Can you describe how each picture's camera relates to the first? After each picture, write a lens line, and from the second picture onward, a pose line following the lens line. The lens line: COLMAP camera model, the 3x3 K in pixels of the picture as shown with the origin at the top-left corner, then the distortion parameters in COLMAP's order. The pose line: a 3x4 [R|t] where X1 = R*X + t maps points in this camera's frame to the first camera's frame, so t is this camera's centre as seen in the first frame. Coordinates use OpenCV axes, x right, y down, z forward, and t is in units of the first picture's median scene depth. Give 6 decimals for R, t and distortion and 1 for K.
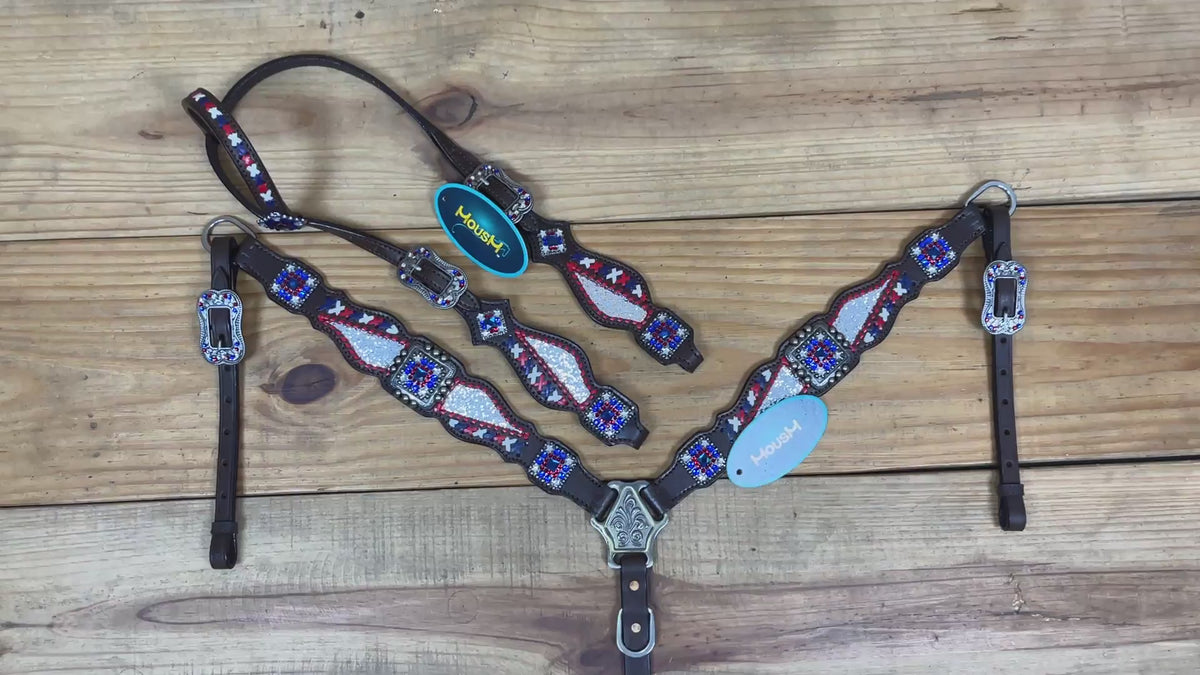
lens RADIAL K [[1076.3, 0, 600.0], [0, 1076.3, 337.5], [0, 0, 1]] dist [0.130173, -0.249482]
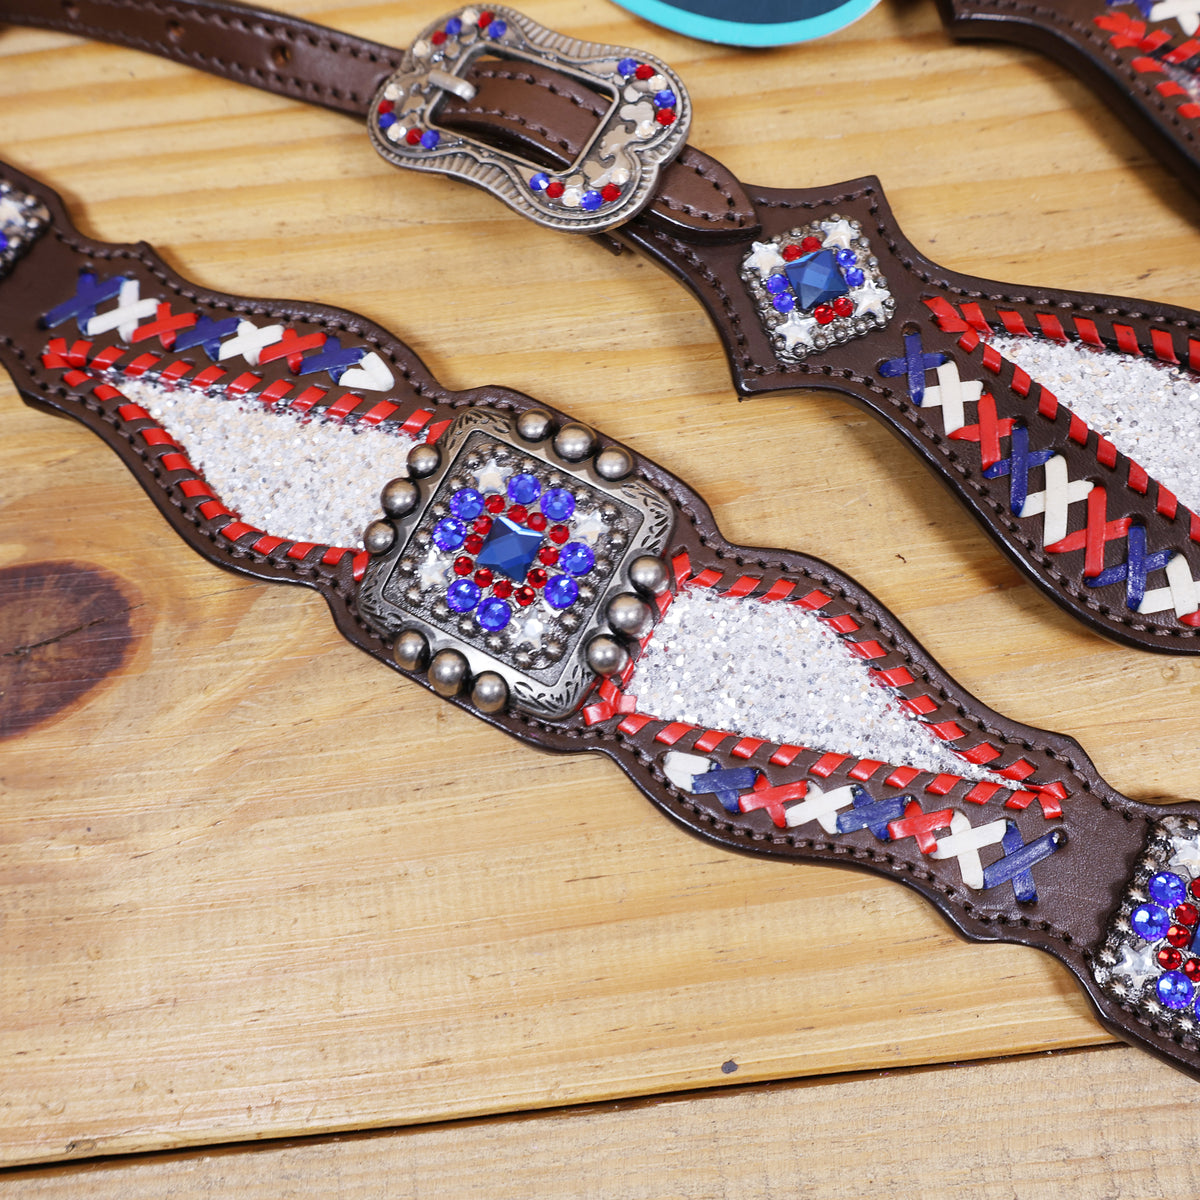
lens RADIAL K [[1233.1, 0, 600.0], [0, 1233.1, 600.0], [0, 0, 1]] dist [0.004983, 0.018517]
pose [[0.994105, -0.098039, -0.046297, -0.138051], [0.092601, 0.989855, -0.107758, 0.071060], [0.056392, 0.102835, 0.993099, 0.760844]]
